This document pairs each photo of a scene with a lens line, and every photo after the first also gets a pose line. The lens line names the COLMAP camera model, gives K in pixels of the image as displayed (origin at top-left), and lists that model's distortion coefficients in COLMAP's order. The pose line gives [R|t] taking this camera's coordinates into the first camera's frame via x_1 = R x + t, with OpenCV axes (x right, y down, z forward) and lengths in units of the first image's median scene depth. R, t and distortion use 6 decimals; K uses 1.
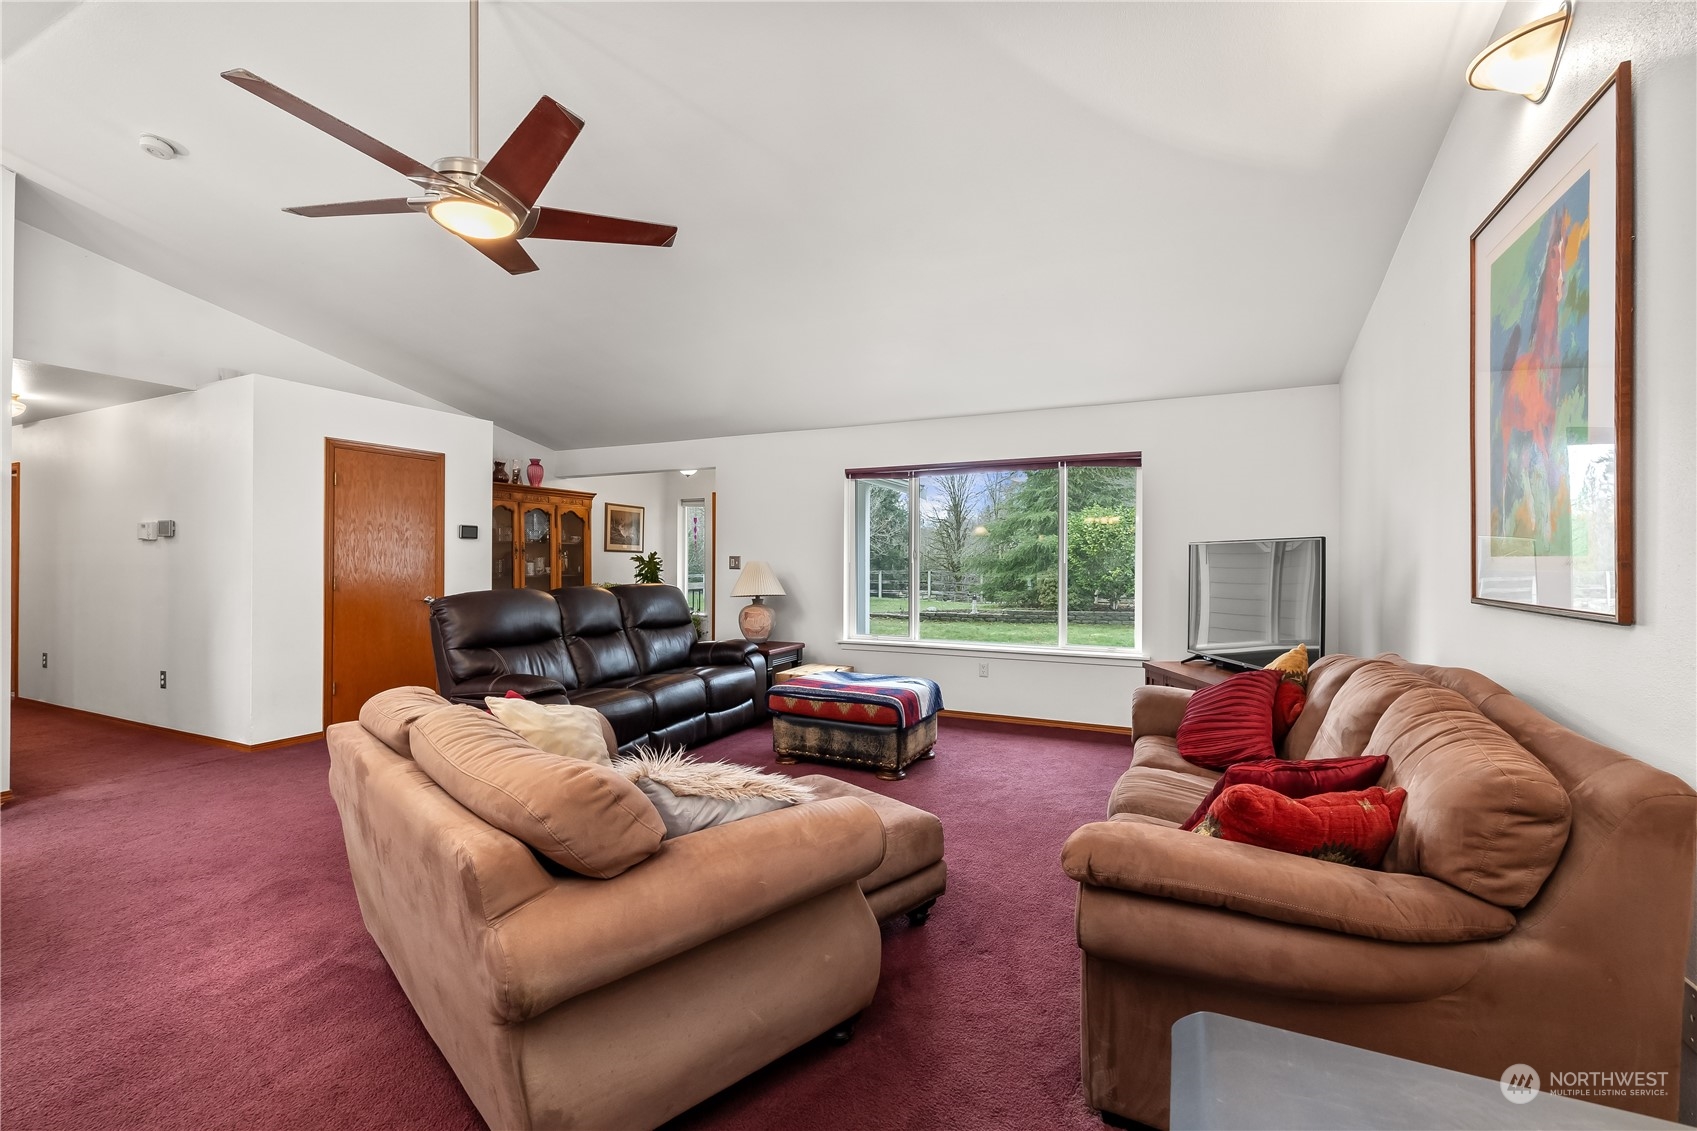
lens RADIAL K [[725.3, 0, 842.7], [0, 725.3, 561.2], [0, 0, 1]] dist [-0.000572, 0.000493]
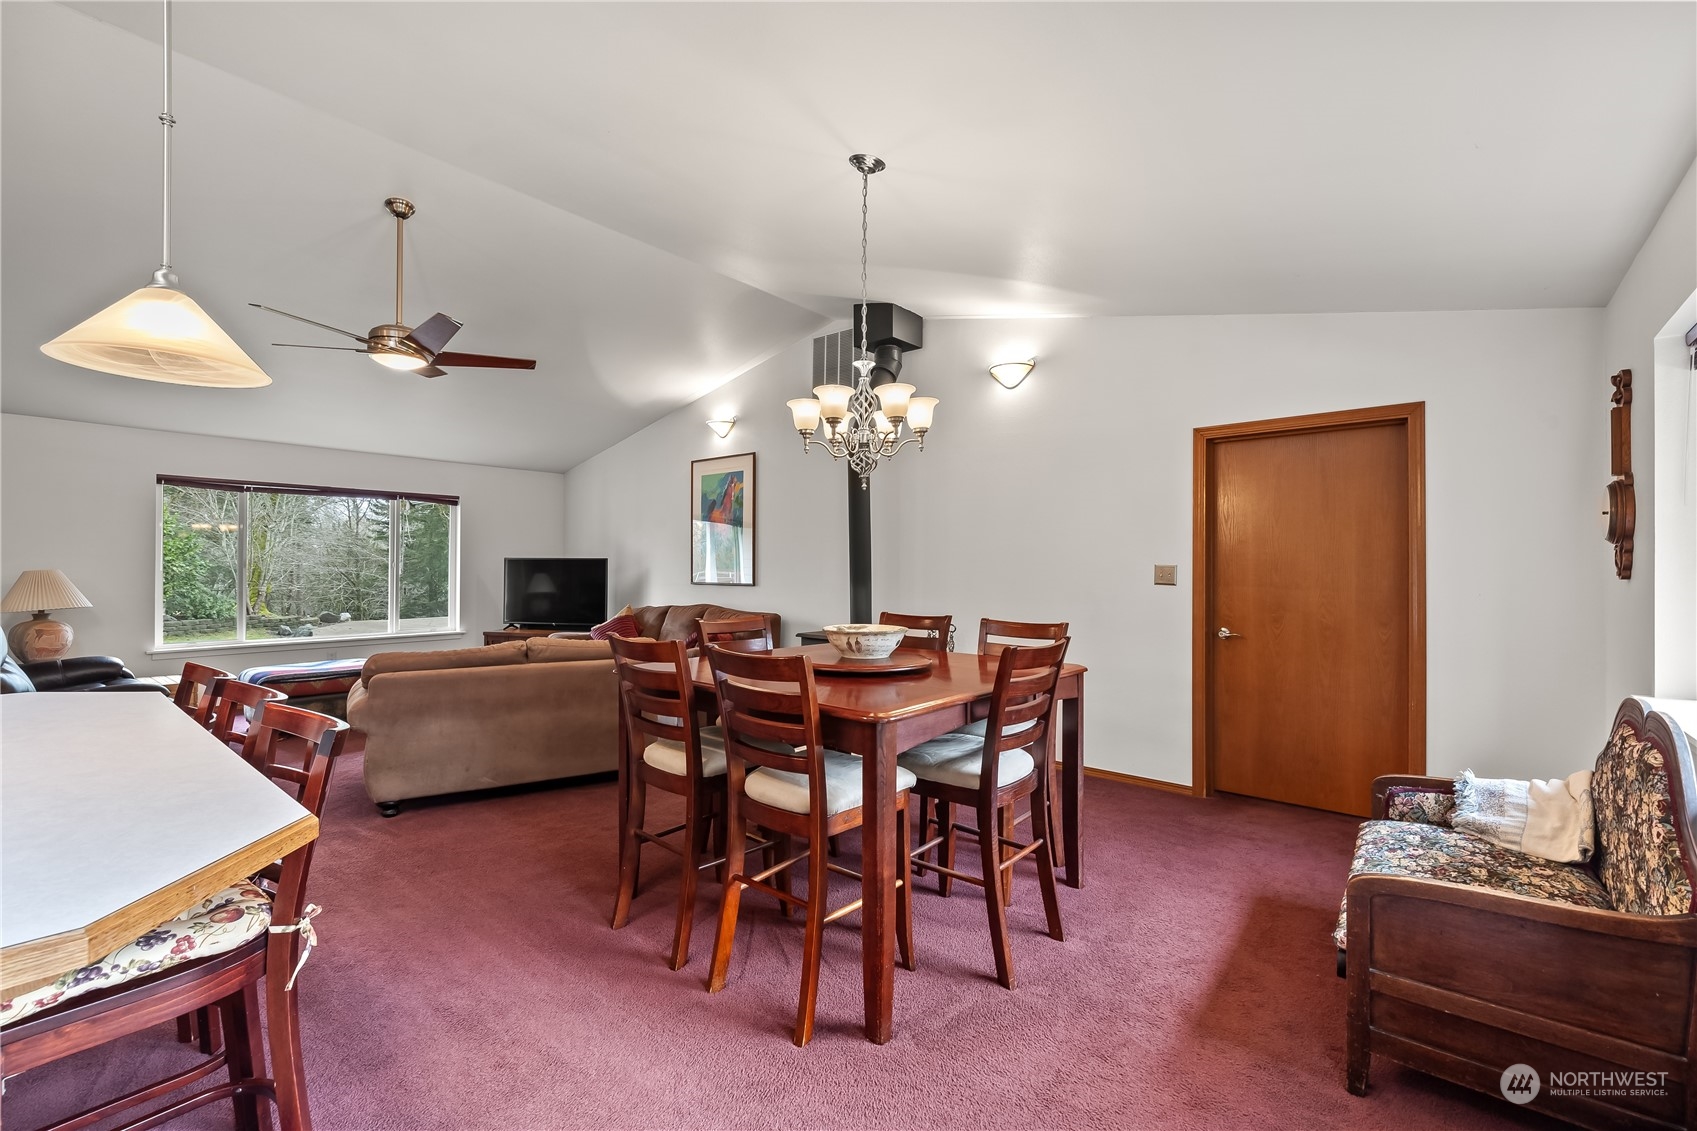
lens RADIAL K [[725.3, 0, 843.4], [0, 725.3, 569.3], [0, 0, 1]] dist [-0.000572, 0.000493]
pose [[0.259257, -0.005042, 0.965795, -0.613447], [-0.004431, 0.999970, 0.006410, -0.008589], [-0.965798, -0.005941, 0.259226, -0.124024]]
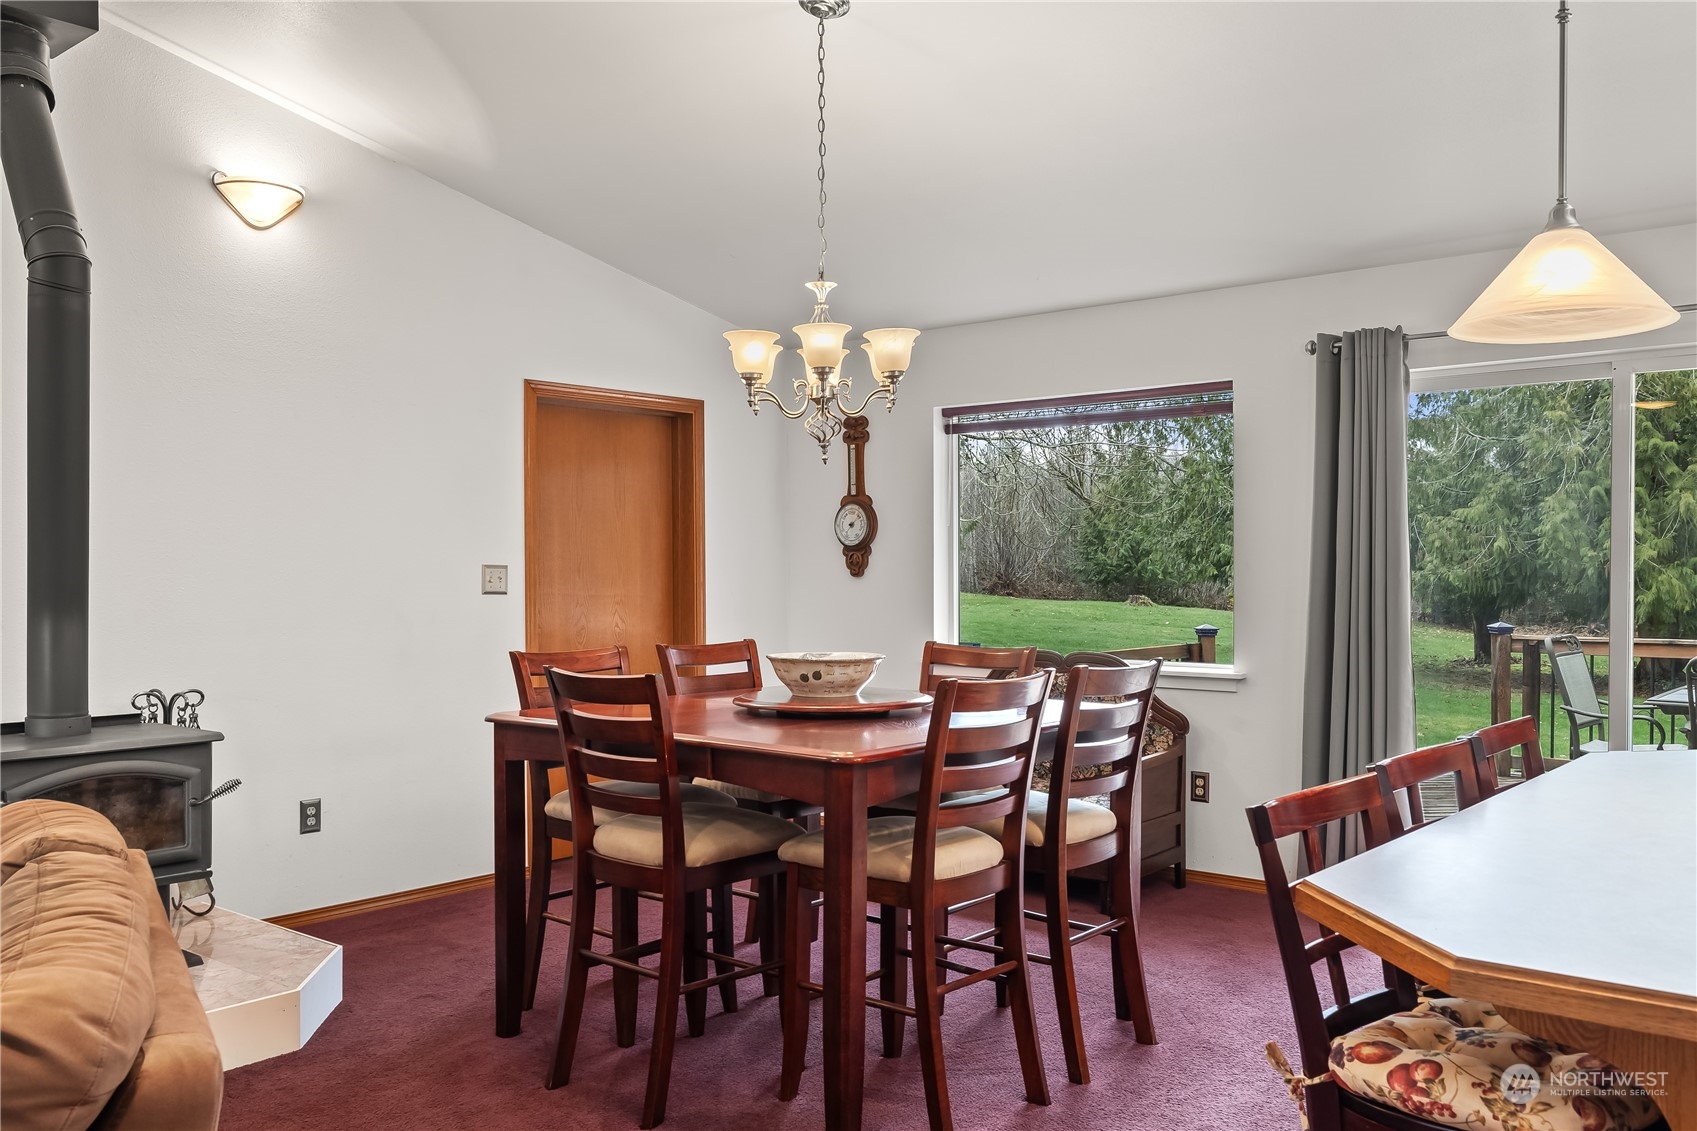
lens RADIAL K [[1369.8, 0, 853.3], [0, 1369.8, 582.5], [0, 0, 1]] dist [-0.005930, 0.009483]
pose [[-0.967618, -0.004302, 0.252382, -0.369228], [-0.002012, 0.999954, 0.009333, -0.007581], [-0.252411, 0.008523, -0.967583, 0.482670]]
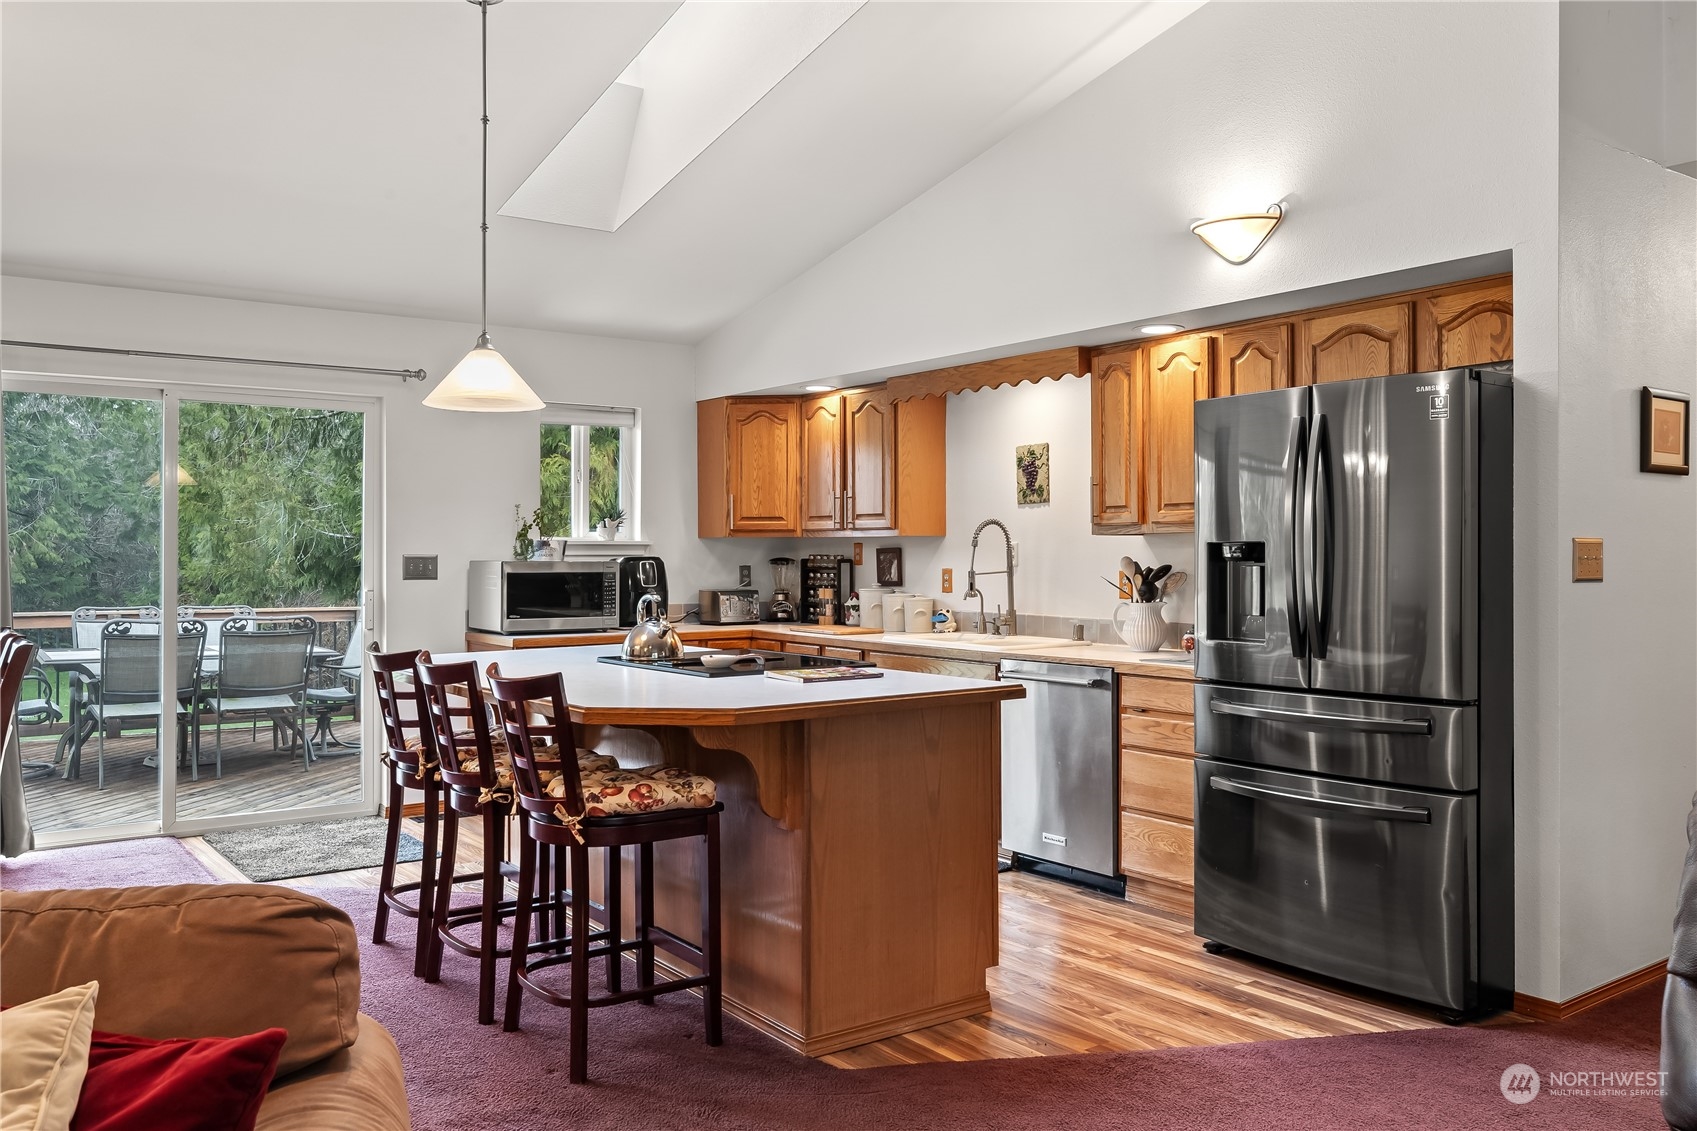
lens RADIAL K [[1314.4, 0, 824.4], [0, 1314.4, 554.1], [0, 0, 1]] dist [-0.005131, 0.006279]
pose [[-0.490267, -0.001240, -0.871571, -0.043386], [0.000871, 0.999998, -0.001913, -0.003265], [0.871572, -0.001697, -0.490265, 0.512033]]
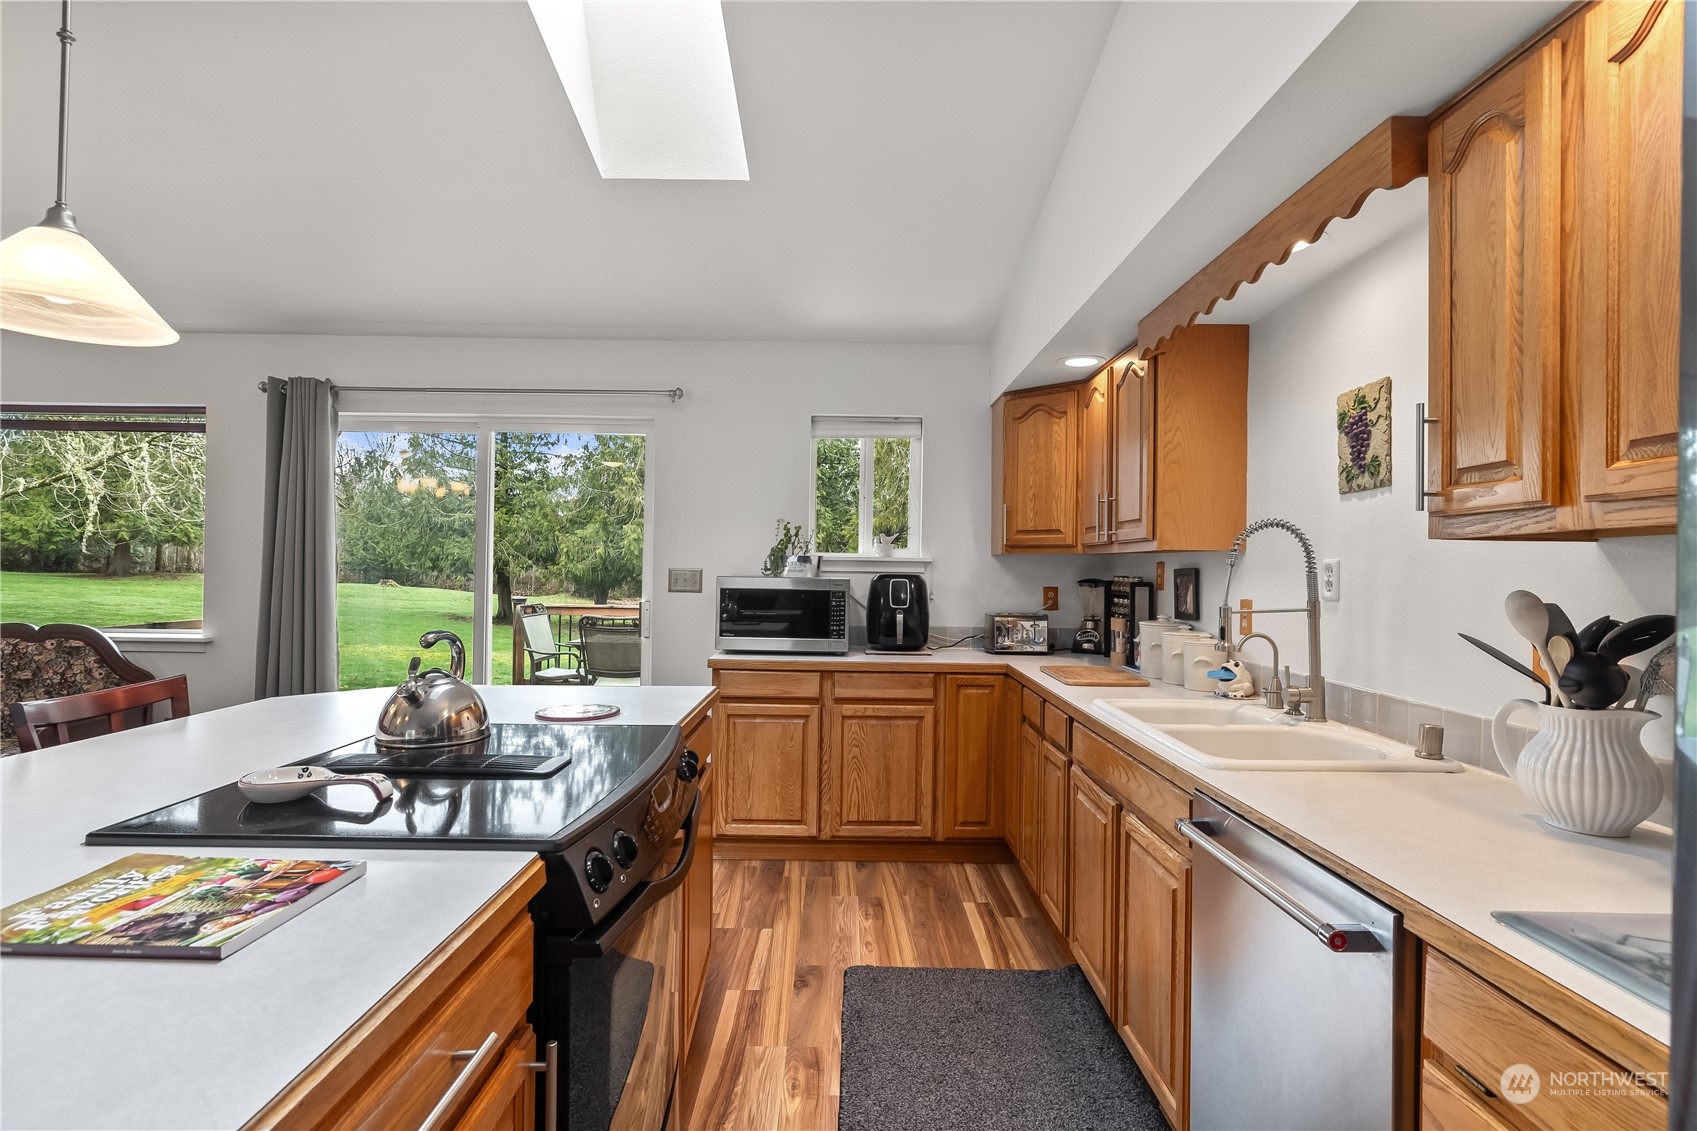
lens RADIAL K [[809.8, 0, 849.9], [0, 809.8, 565.2], [0, 0, 1]] dist [-0.007413, 0.001709]
pose [[-0.899820, -0.018241, -0.435880, -0.545581], [-0.016738, 0.999833, -0.007290, -0.004950], [0.435940, 0.000736, -0.899975, 0.398232]]
